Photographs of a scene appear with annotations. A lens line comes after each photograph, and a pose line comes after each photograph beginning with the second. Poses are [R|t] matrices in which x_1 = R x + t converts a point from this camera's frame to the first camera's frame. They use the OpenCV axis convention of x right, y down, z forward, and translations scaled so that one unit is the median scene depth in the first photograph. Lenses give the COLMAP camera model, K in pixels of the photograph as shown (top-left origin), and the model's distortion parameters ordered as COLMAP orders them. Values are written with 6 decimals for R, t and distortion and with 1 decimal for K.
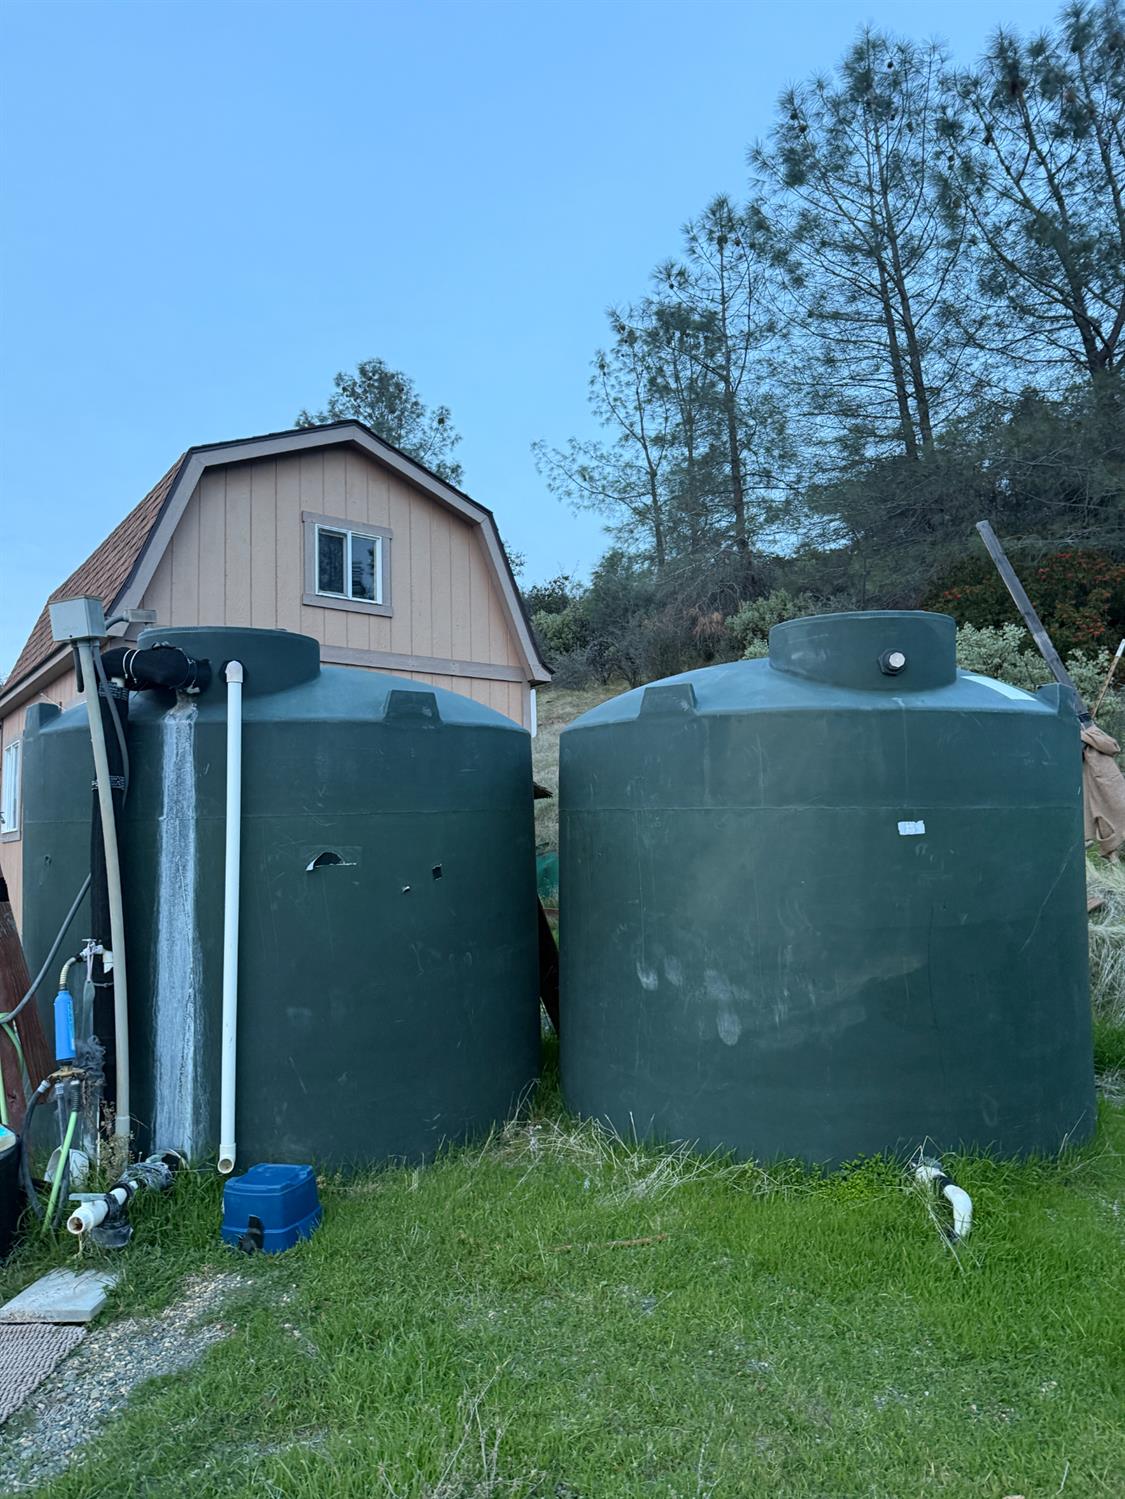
lens RADIAL K [[1045.9, 0, 559.7], [0, 1045.9, 748.9], [0, 0, 1]] dist [0.009543, -0.004064]
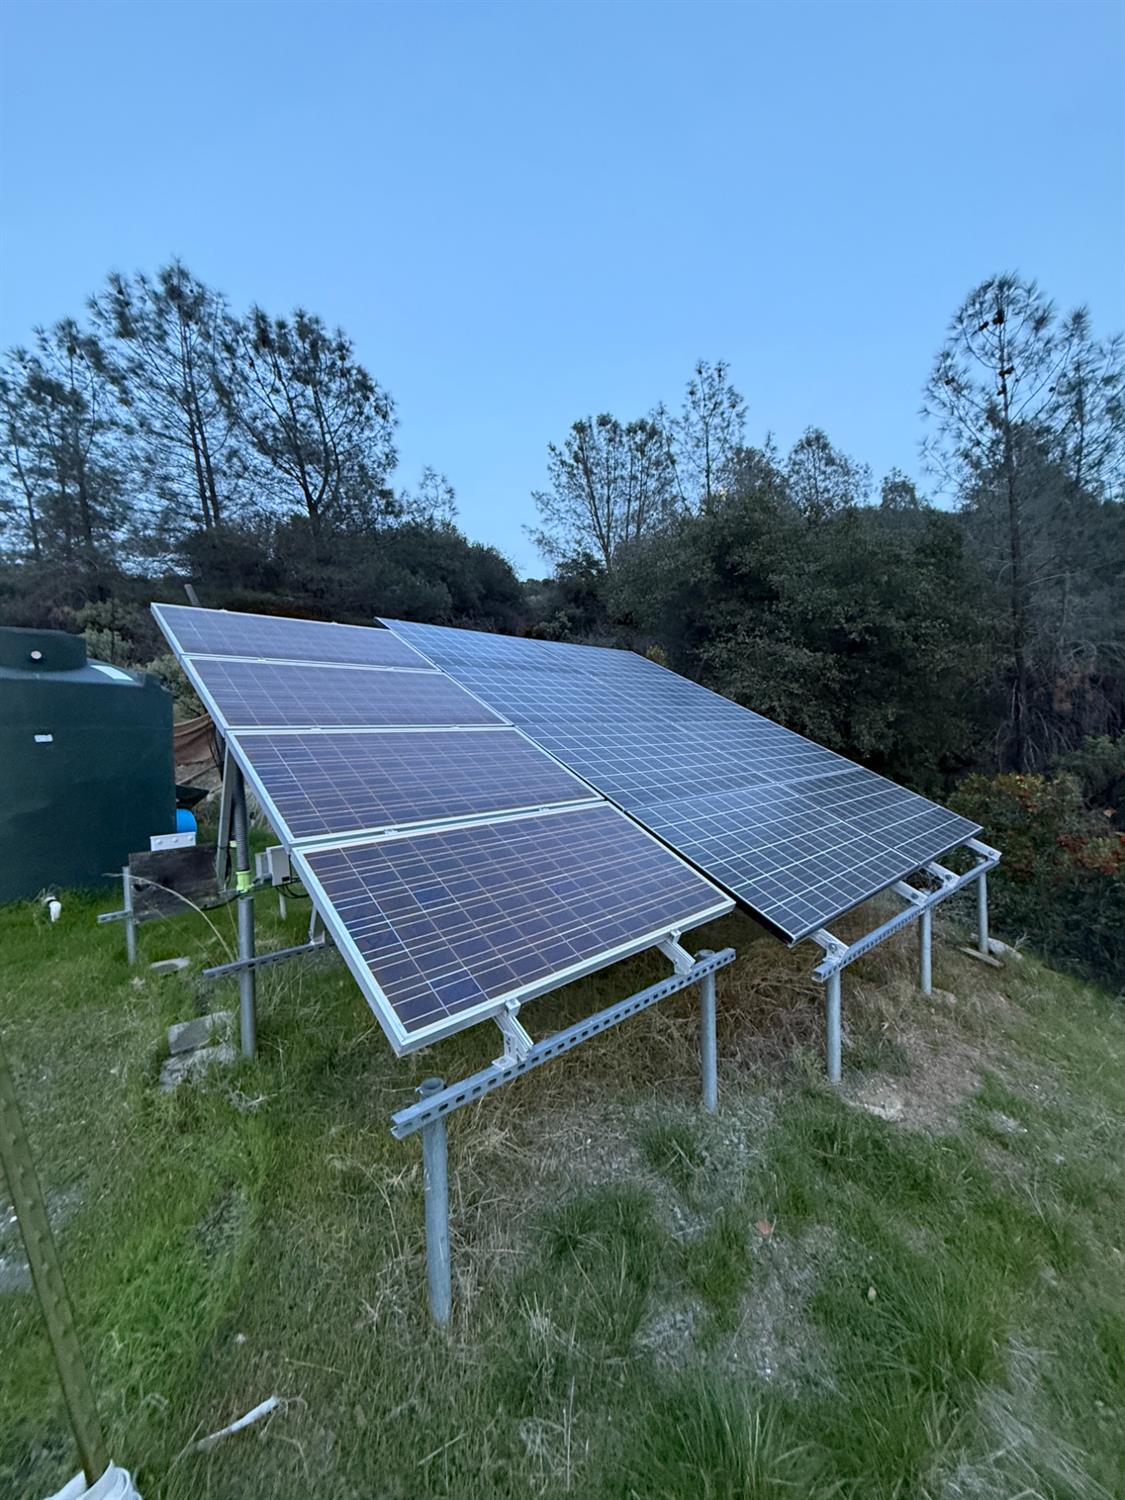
lens RADIAL K [[590.9, 0, 567.1], [0, 590.9, 749.4], [0, 0, 1]] dist [0.001050, 0.000180]
pose [[0.705083, -0.016046, 0.708944, 0.054877], [-0.035982, 0.997647, 0.058367, -0.001672], [-0.708212, -0.066662, 0.702846, -0.125233]]
